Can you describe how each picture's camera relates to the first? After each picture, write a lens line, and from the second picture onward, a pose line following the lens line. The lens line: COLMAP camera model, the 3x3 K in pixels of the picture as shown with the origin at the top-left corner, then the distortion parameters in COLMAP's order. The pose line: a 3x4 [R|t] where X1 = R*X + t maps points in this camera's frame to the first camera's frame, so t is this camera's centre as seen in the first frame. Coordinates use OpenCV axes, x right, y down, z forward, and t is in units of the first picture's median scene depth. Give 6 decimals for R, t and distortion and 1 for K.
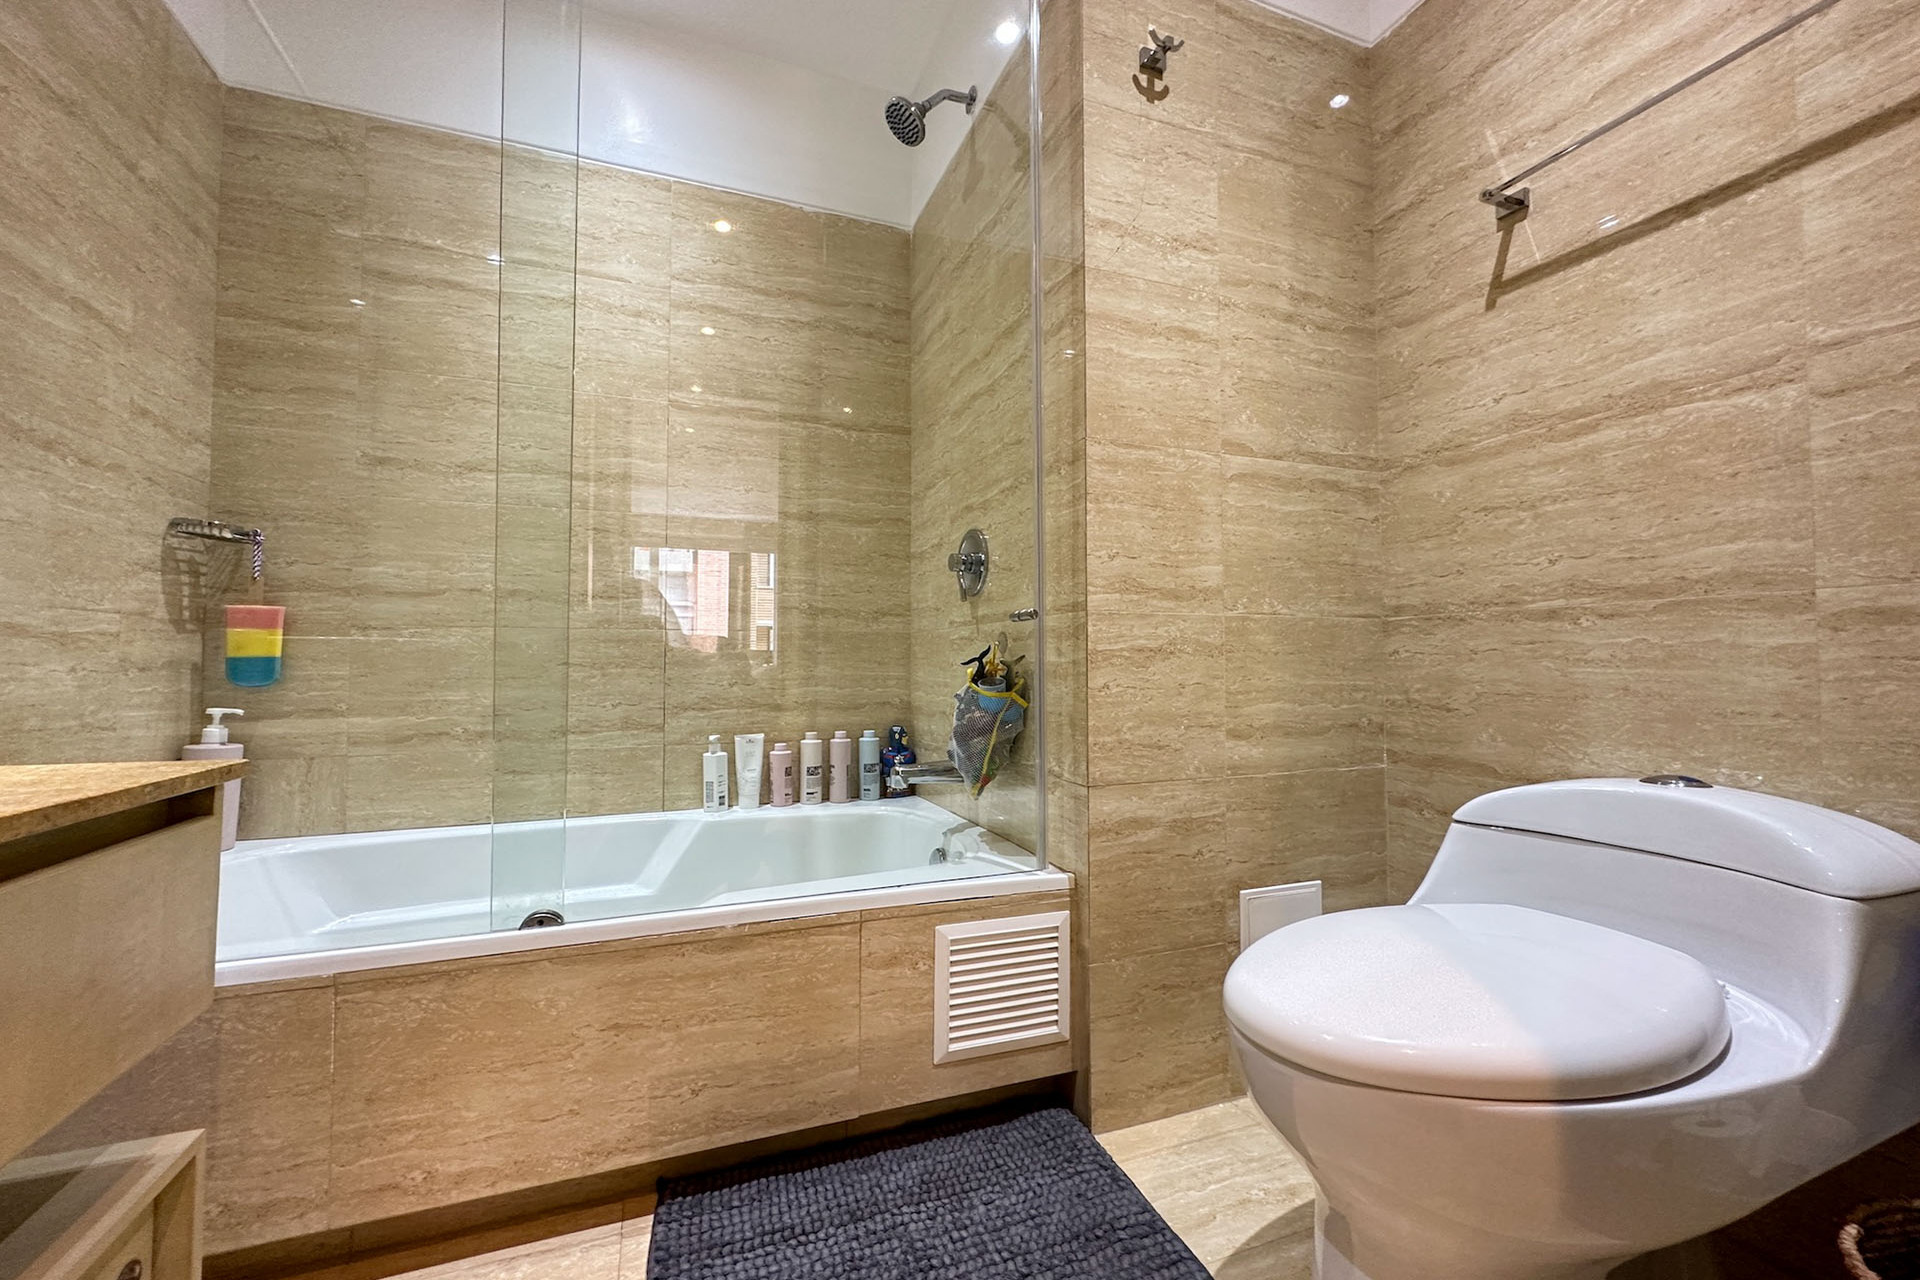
lens RADIAL K [[781.1, 0, 960.5], [0, 781.1, 640.5], [0, 0, 1]] dist [-0.001461, -0.000038]
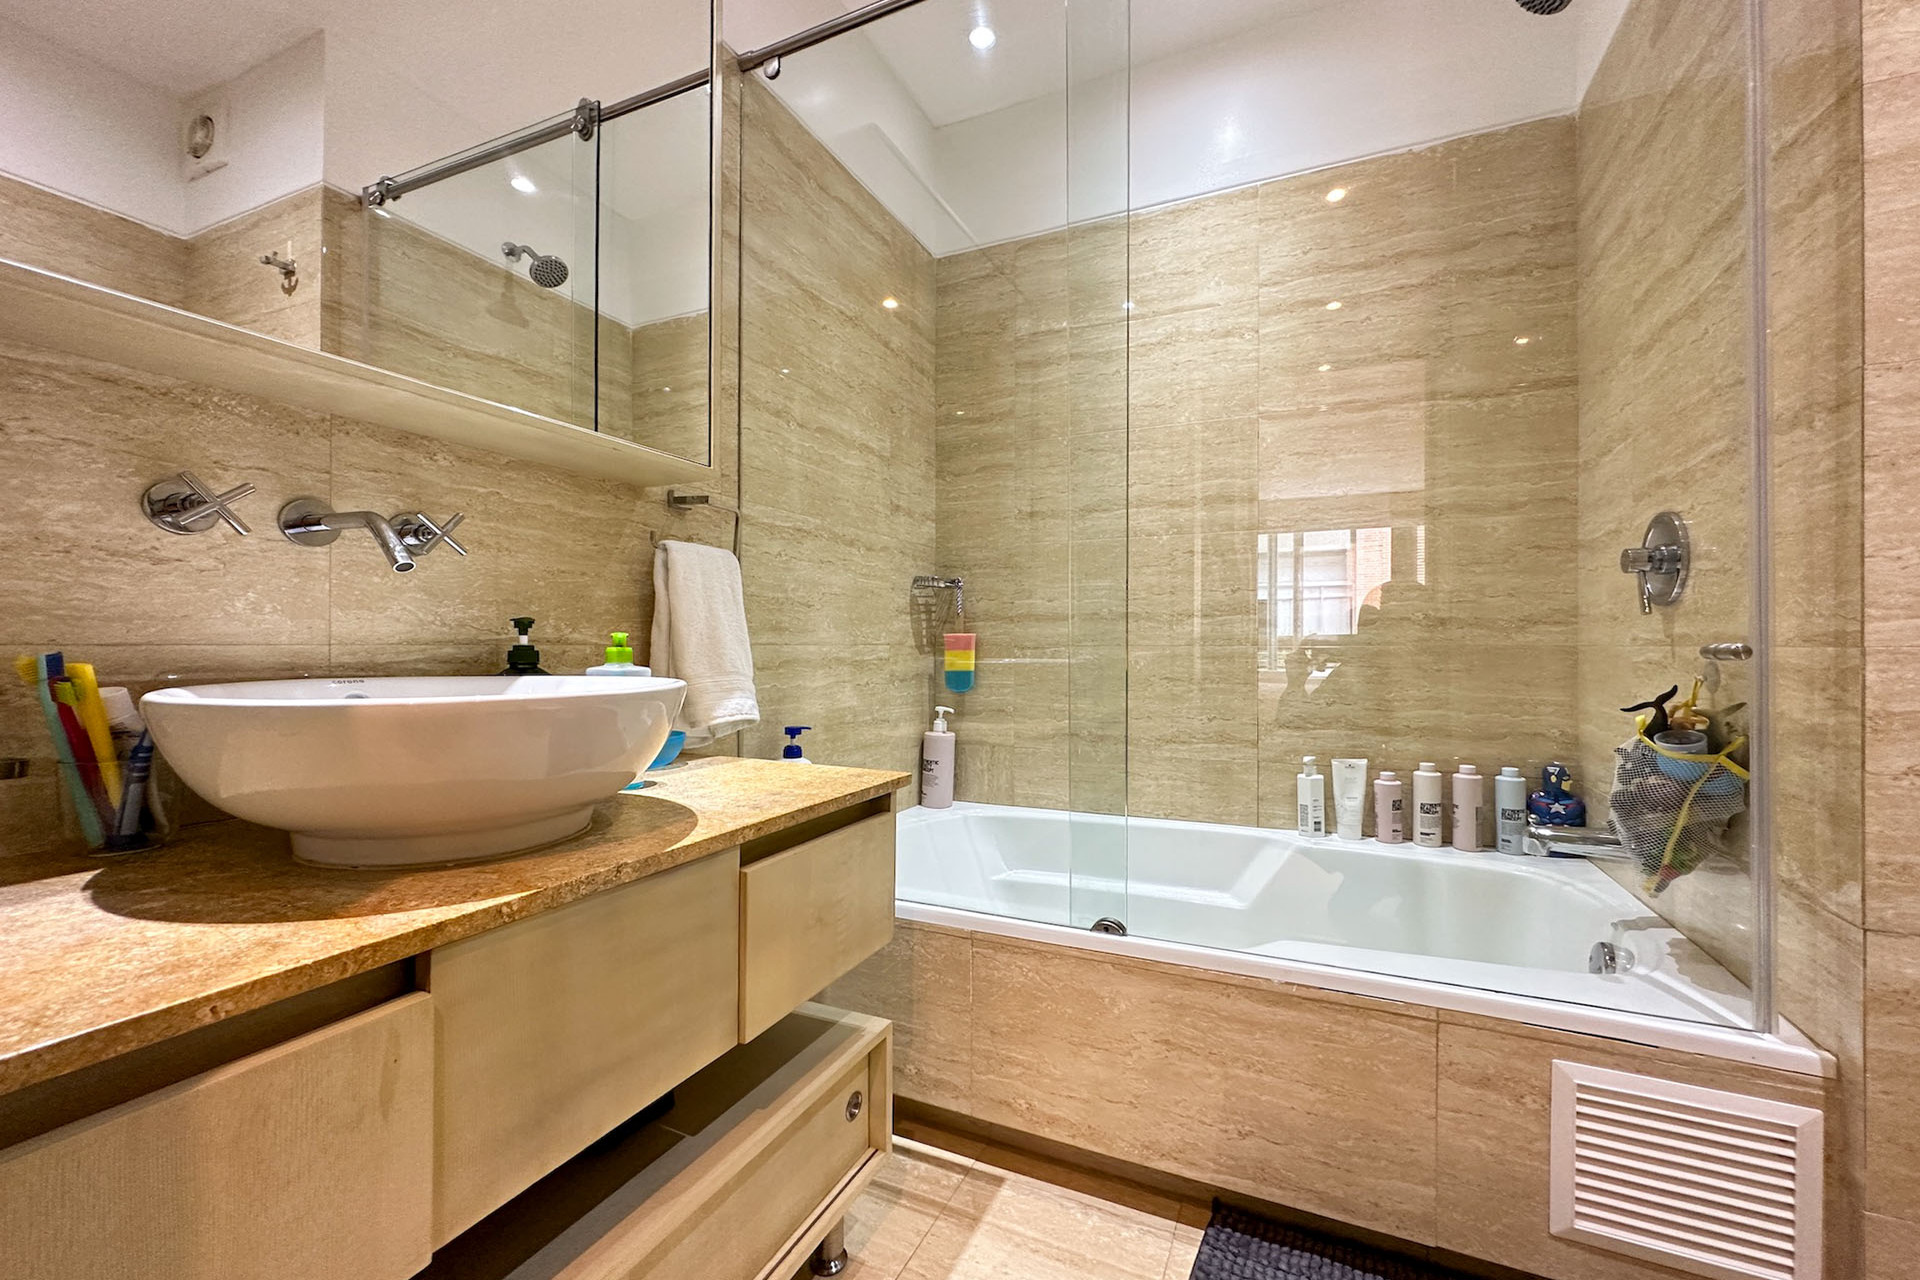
lens RADIAL K [[781.1, 0, 960.5], [0, 781.1, 640.5], [0, 0, 1]] dist [-0.001461, -0.000038]
pose [[0.690555, 0.000851, -0.723279, 0.100716], [0.023598, 0.999440, 0.023707, -0.066484], [0.722895, -0.033438, 0.690149, 0.047633]]
